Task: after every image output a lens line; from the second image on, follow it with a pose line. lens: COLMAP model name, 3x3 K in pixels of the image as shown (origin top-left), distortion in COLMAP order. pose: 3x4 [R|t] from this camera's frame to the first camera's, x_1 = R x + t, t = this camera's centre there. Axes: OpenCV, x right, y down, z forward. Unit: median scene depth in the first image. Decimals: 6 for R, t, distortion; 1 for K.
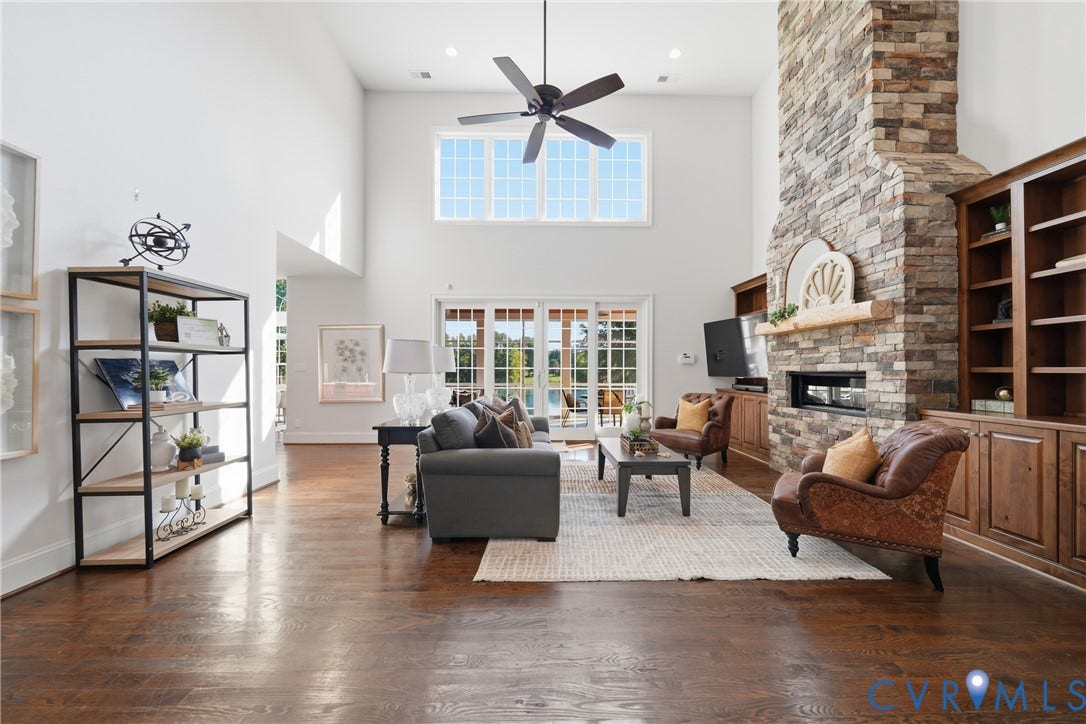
lens RADIAL K [[414.9, 0, 532.6], [0, 414.9, 368.0], [0, 0, 1]] dist [-0.001348, -0.000299]
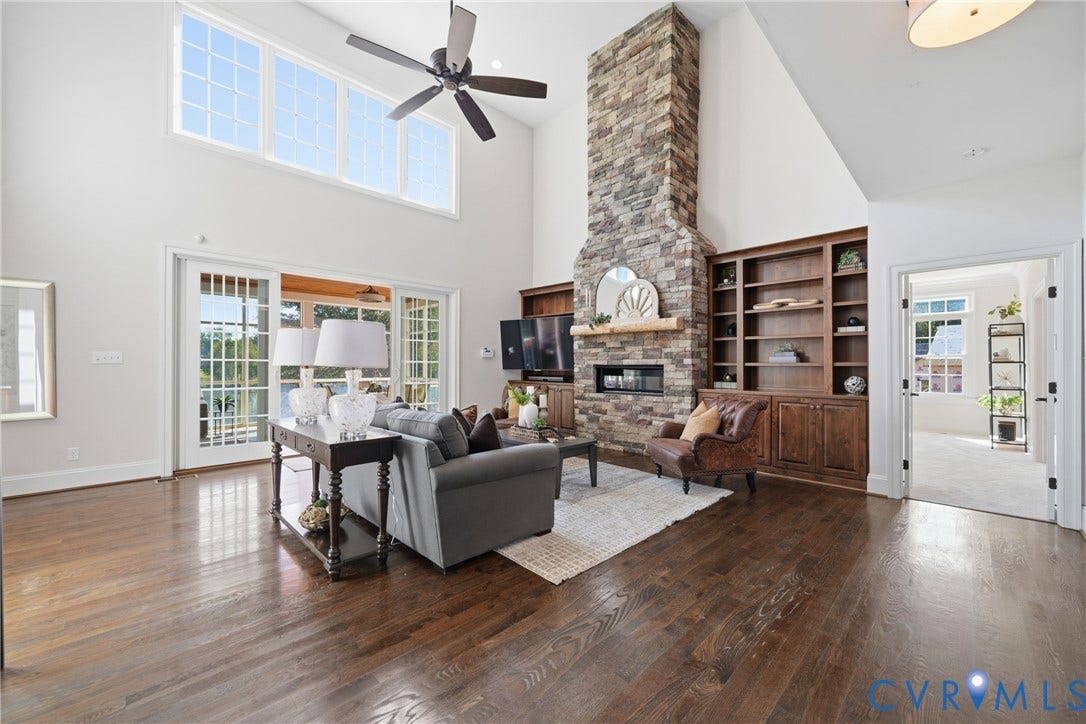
lens RADIAL K [[433.8, 0, 538.0], [0, 433.8, 364.1], [0, 0, 1]] dist [-0.002117, -0.000058]
pose [[0.714020, 0.001585, 0.700123, -0.586054], [-0.006328, 0.999971, 0.004190, 0.001307], [-0.700097, -0.007422, 0.714010, 0.216887]]
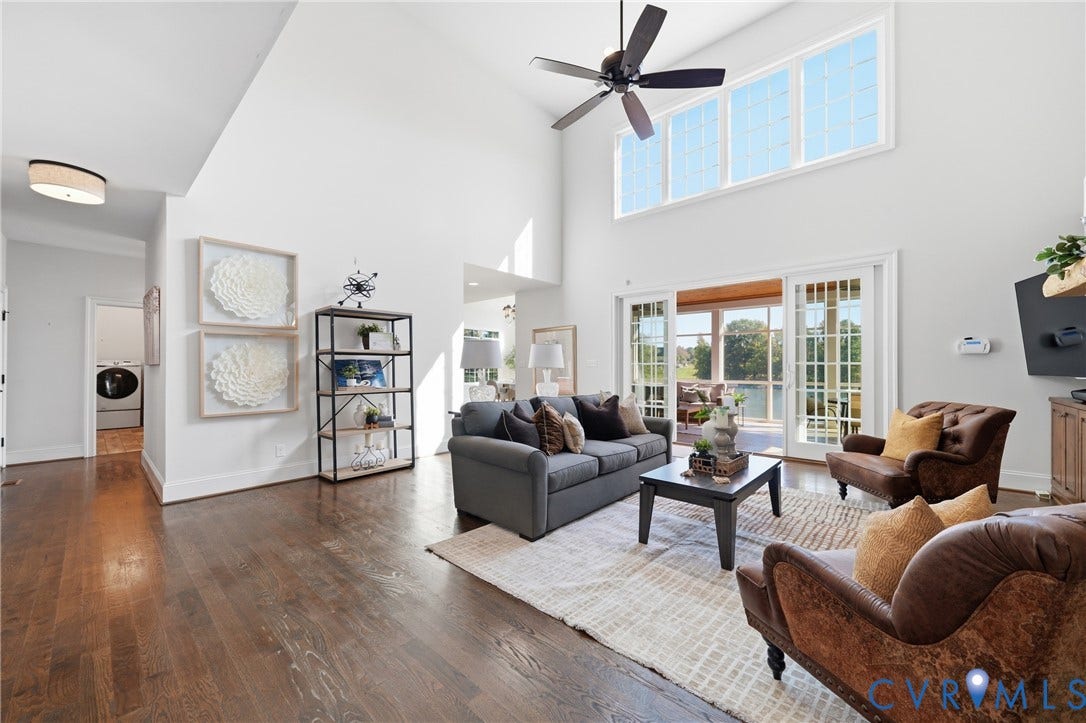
lens RADIAL K [[405.0, 0, 534.0], [0, 405.0, 364.6], [0, 0, 1]] dist [0.000369, -0.000098]
pose [[0.733542, -0.005900, -0.679618, 0.574782], [0.006209, 0.999979, -0.001979, 0.004371], [0.679616, -0.002768, 0.733563, 0.253337]]
